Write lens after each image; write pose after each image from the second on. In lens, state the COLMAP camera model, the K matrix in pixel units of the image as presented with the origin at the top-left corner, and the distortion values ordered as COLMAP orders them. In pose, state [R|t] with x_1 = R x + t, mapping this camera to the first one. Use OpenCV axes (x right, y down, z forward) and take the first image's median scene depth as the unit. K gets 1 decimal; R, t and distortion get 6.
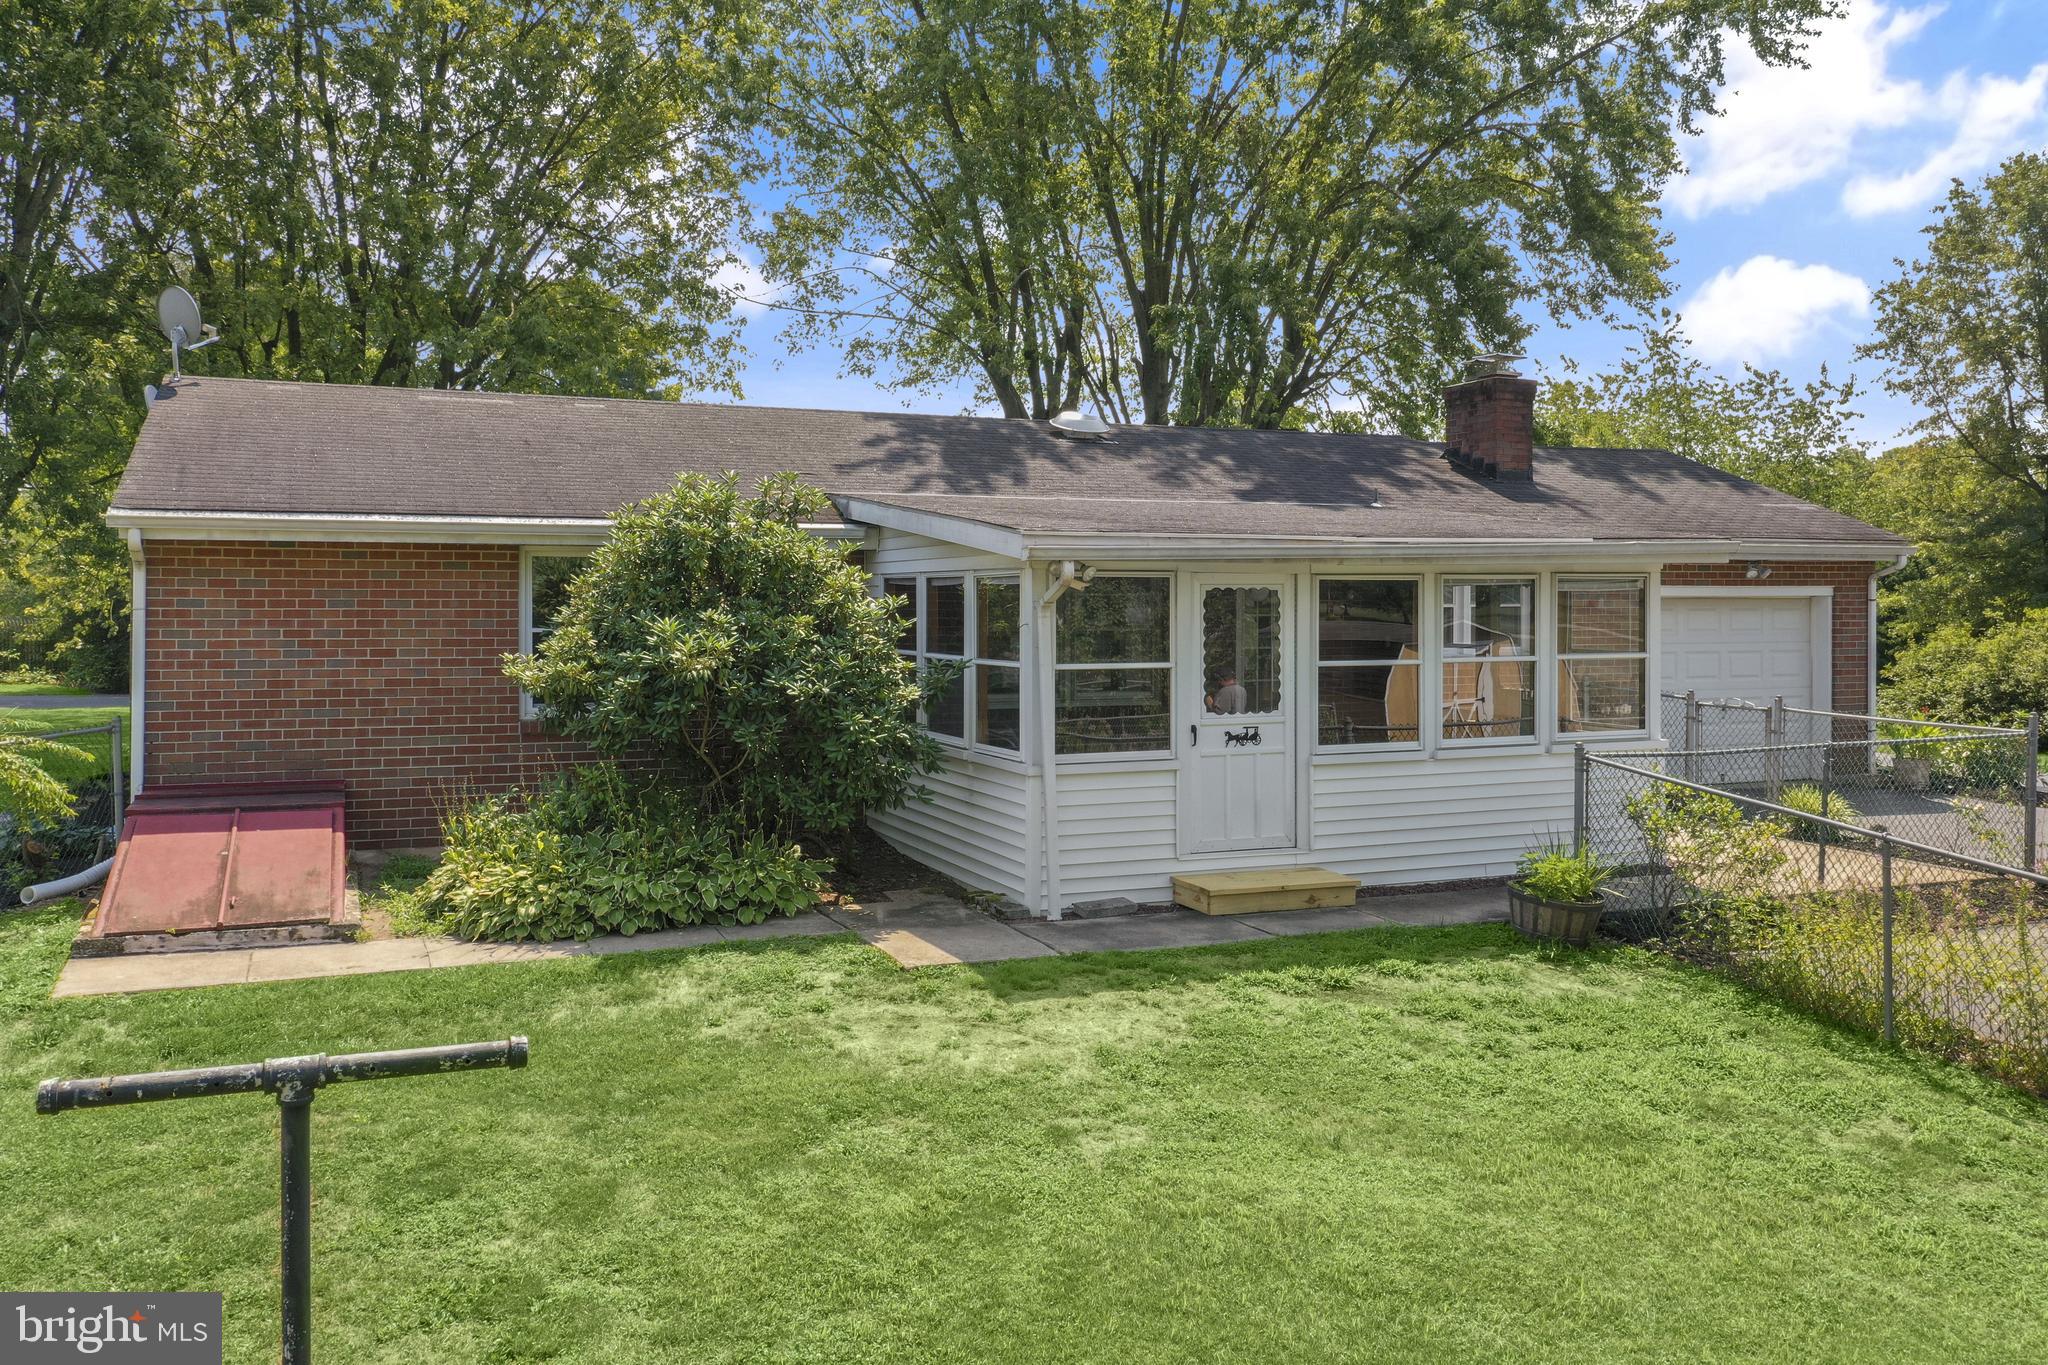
lens RADIAL K [[1618.6, 0, 1020.8], [0, 1618.6, 618.3], [0, 0, 1]] dist [0.003491, 0.003625]
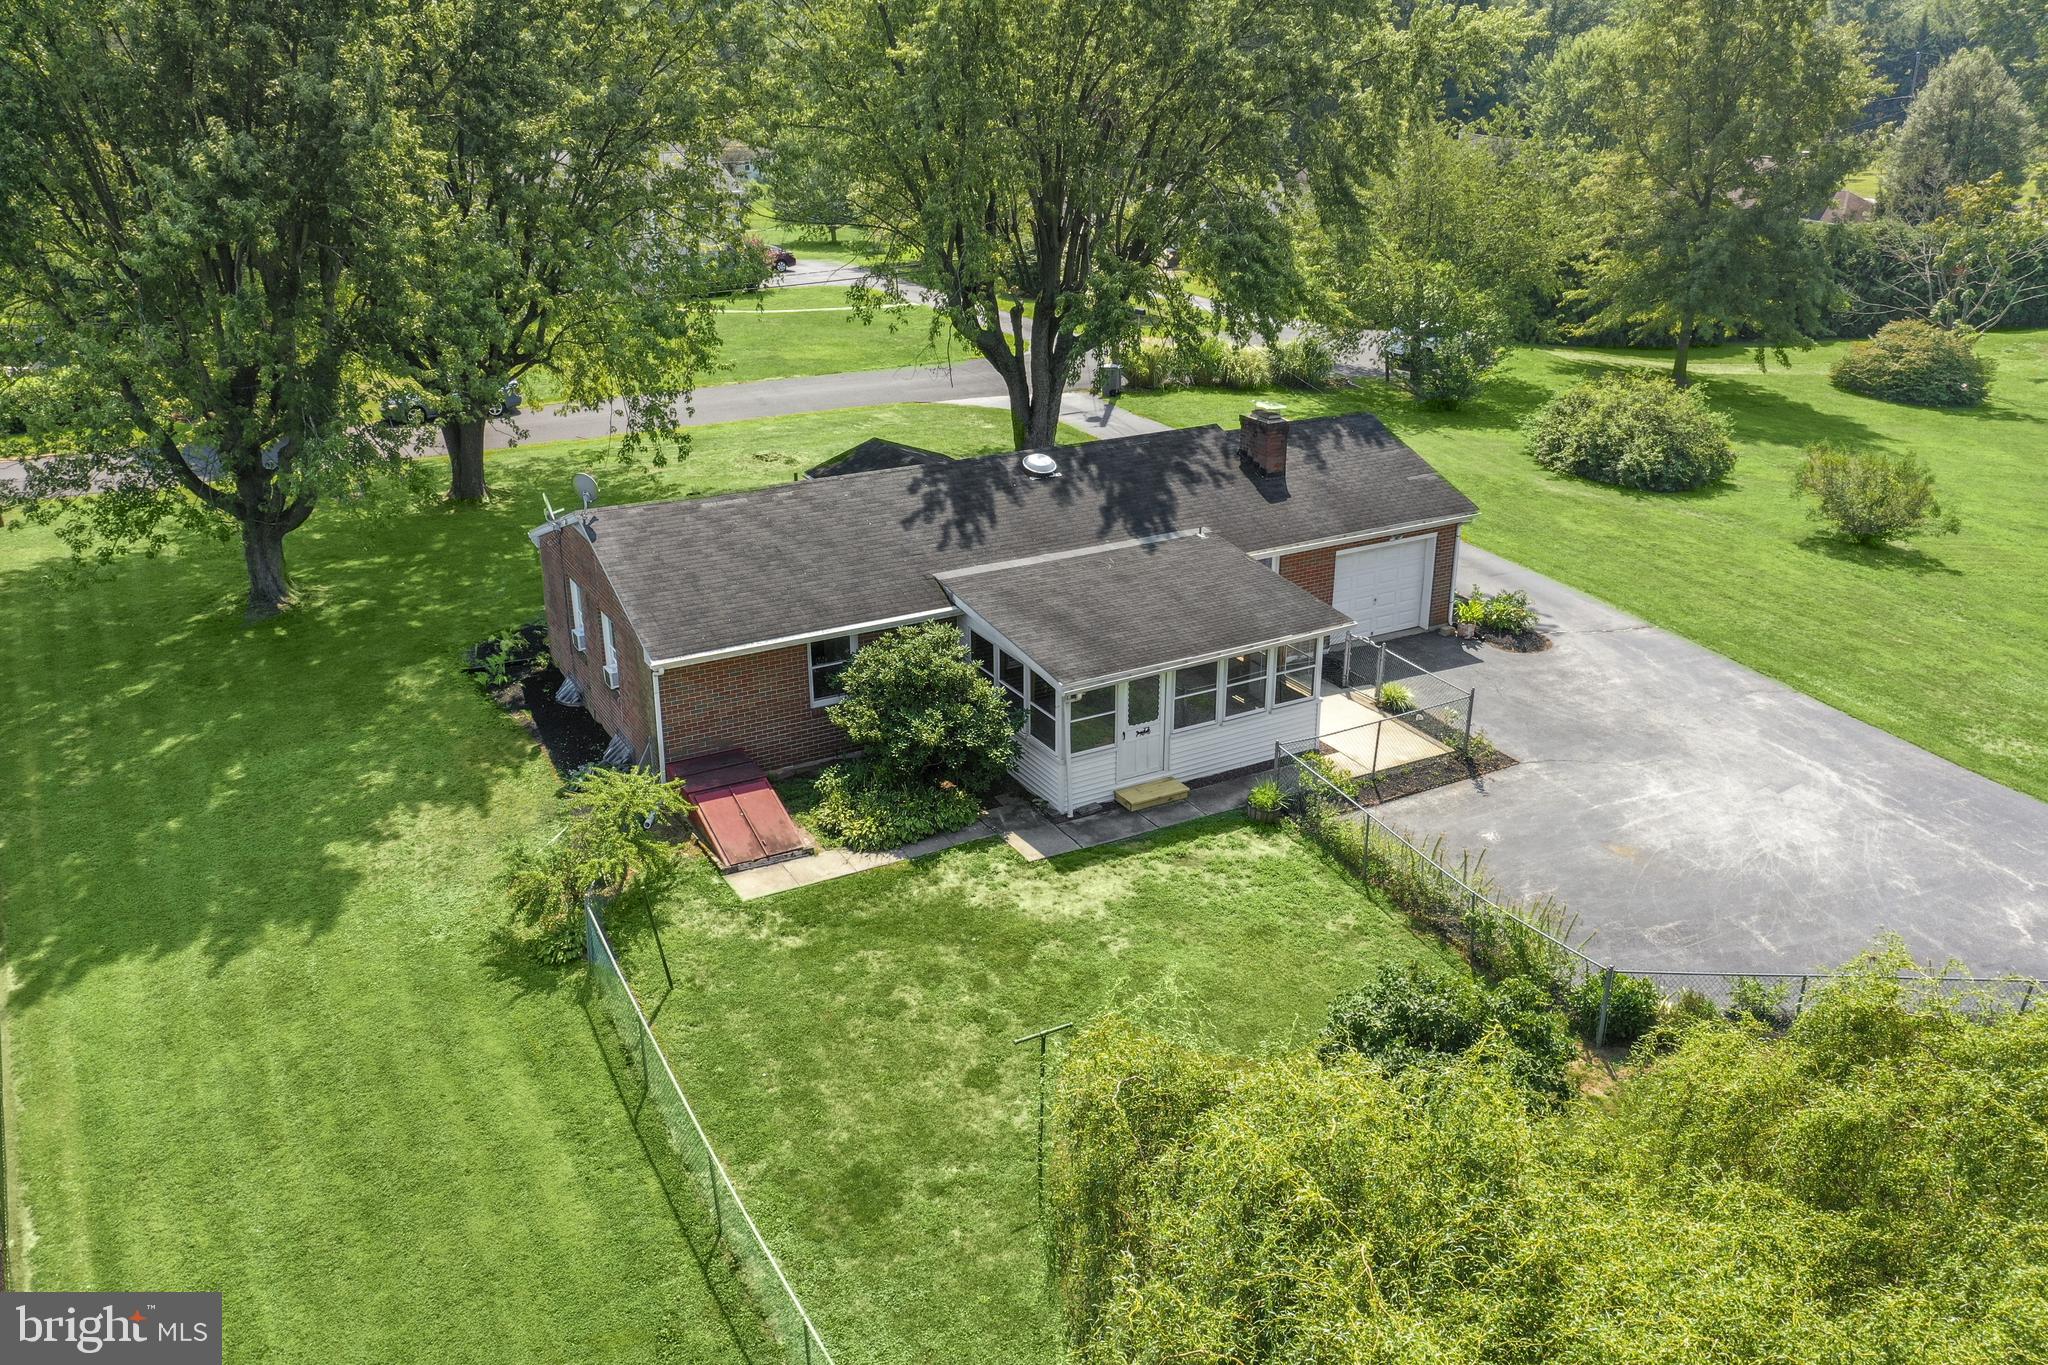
lens RADIAL K [[1618.6, 0, 1020.8], [0, 1618.6, 618.3], [0, 0, 1]] dist [0.003491, 0.003625]
pose [[0.993344, -0.042540, 0.107047, -0.300371], [0.004117, 0.941828, 0.336071, -0.914189], [-0.115116, -0.333393, 0.935734, -1.198447]]
